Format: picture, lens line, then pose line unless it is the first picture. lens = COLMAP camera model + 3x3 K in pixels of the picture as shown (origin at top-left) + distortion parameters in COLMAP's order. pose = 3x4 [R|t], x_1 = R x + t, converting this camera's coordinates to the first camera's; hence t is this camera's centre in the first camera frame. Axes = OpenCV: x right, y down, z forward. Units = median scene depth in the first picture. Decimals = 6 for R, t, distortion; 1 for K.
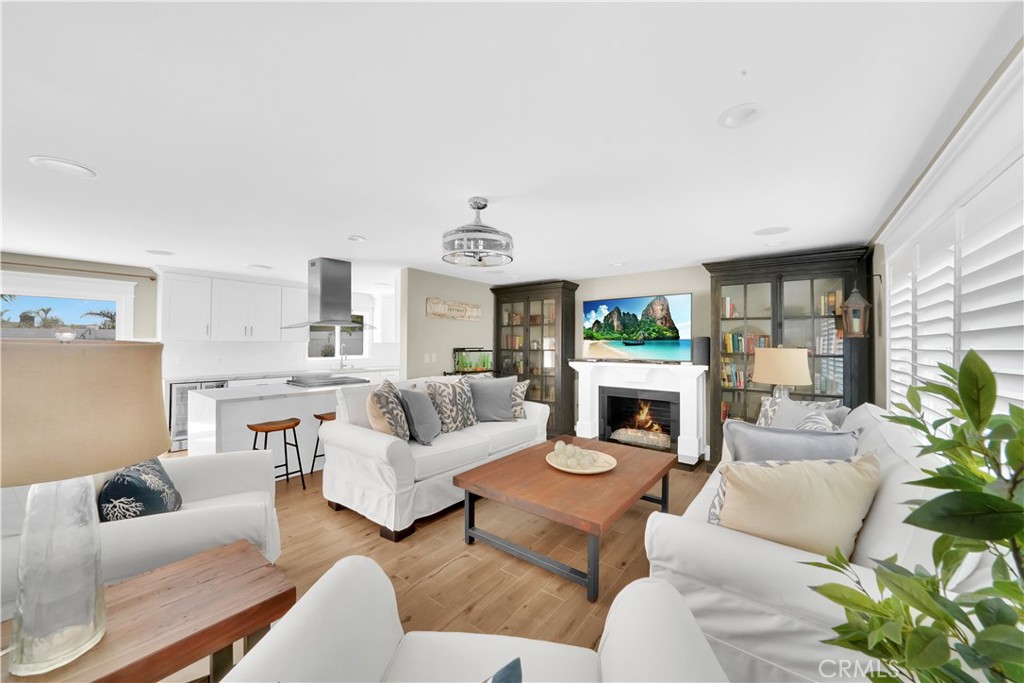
lens RADIAL K [[369.0, 0, 521.2], [0, 369.0, 359.8], [0, 0, 1]] dist [-0.021740, 0.001697]
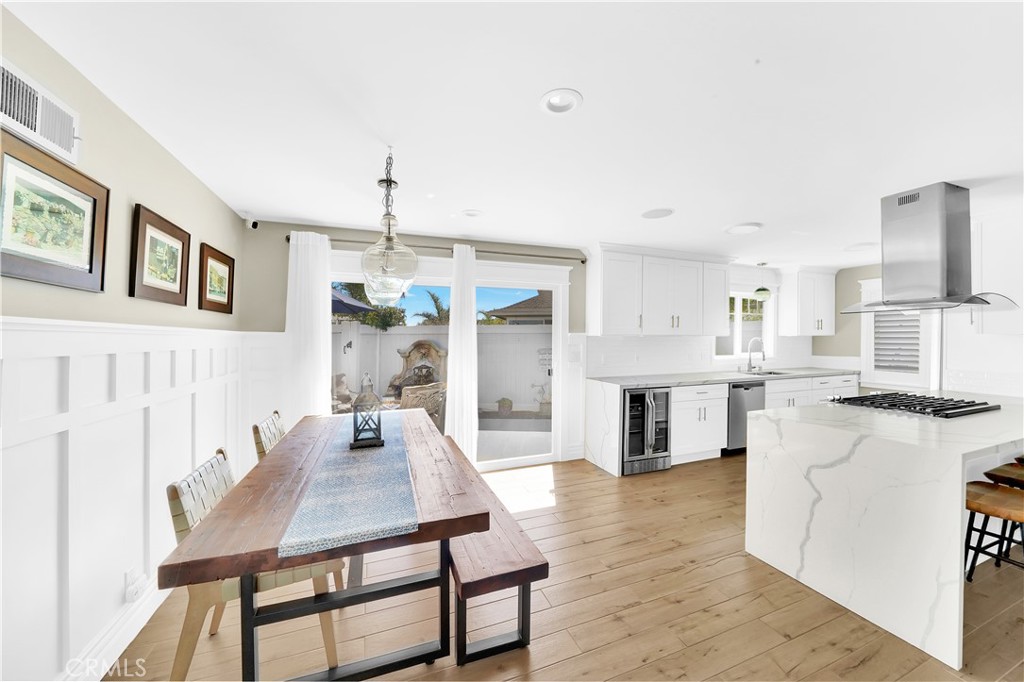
lens RADIAL K [[384.4, 0, 525.6], [0, 384.4, 349.1], [0, 0, 1]] dist [-0.017141, 0.001180]
pose [[0.857888, 0.008333, -0.513769, -0.728141], [-0.013557, 0.999887, -0.006421, -0.013515], [0.513658, 0.012473, 0.857904, 0.171819]]
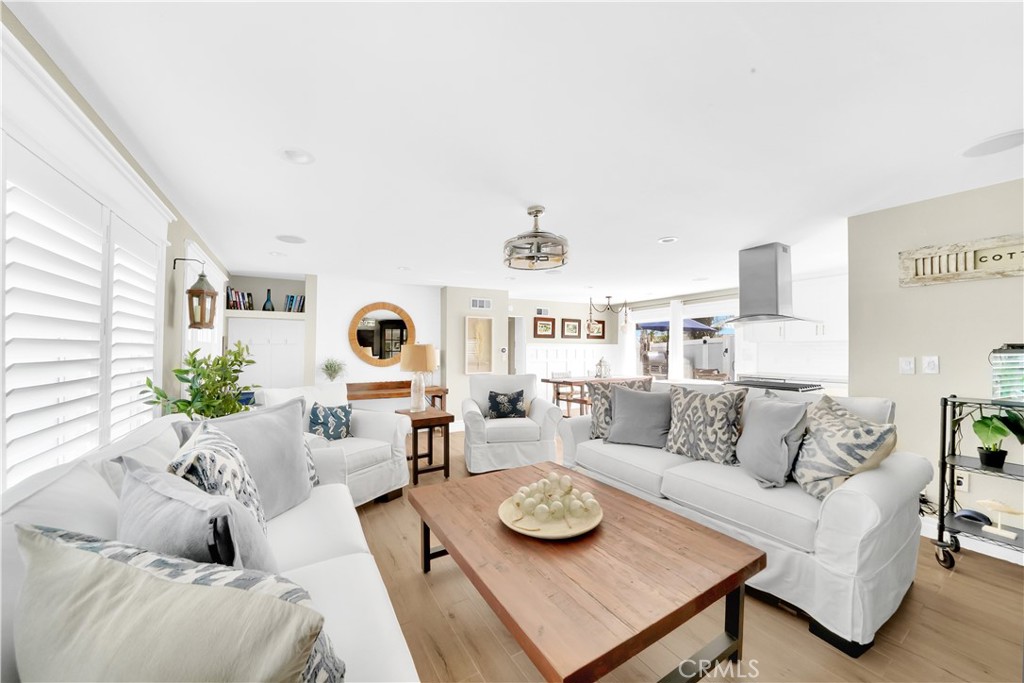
lens RADIAL K [[369.0, 0, 504.8], [0, 369.0, 347.2], [0, 0, 1]] dist [-0.021740, 0.001697]
pose [[-0.369799, -0.008591, -0.929072, 0.510322], [-0.033255, 0.999439, 0.003995, -0.017438], [0.928516, 0.032373, -0.369877, 0.706935]]
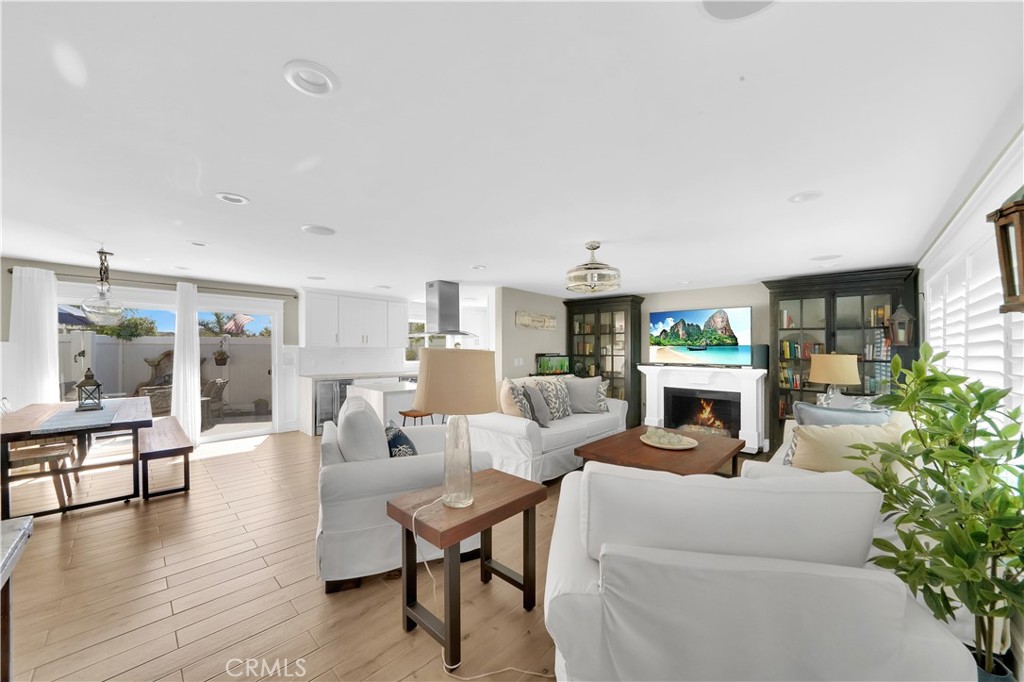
lens RADIAL K [[369.0, 0, 521.2], [0, 369.0, 365.6], [0, 0, 1]] dist [-0.021740, 0.001697]
pose [[0.995618, 0.005643, -0.093347, -0.141245], [-0.005568, 0.999984, 0.001065, 0.006608], [0.093352, -0.000541, 0.995633, -0.201388]]
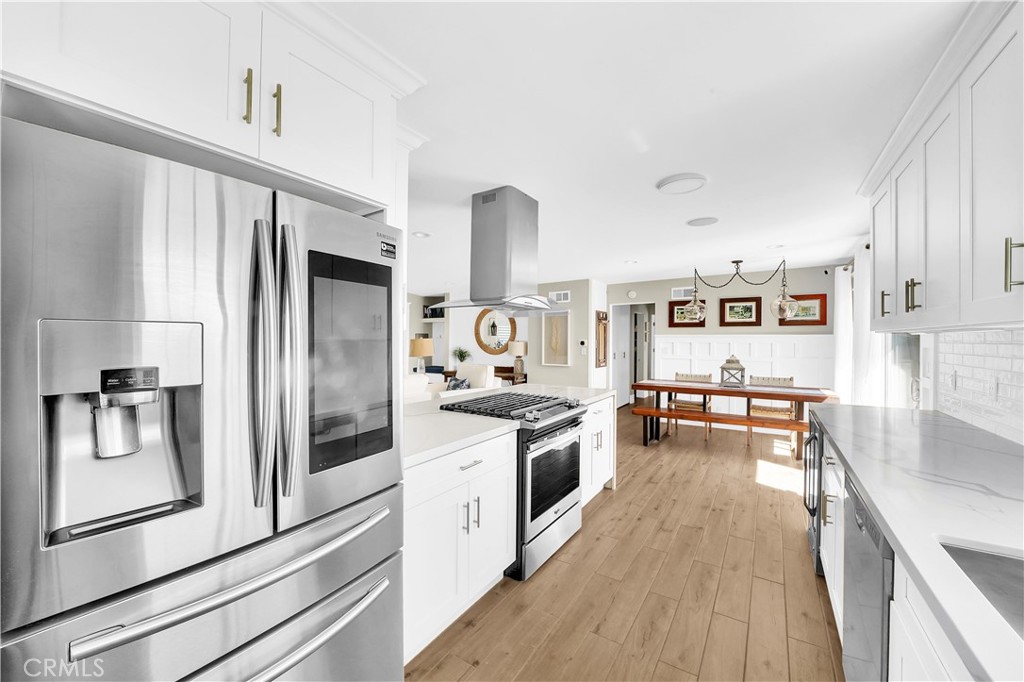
lens RADIAL K [[384.4, 0, 514.5], [0, 384.4, 344.5], [0, 0, 1]] dist [-0.017141, 0.001180]
pose [[-0.997580, -0.005112, -0.069342, -0.472470], [-0.008439, 0.998822, 0.047779, -0.059256], [0.069016, 0.048248, -0.996448, 1.566942]]
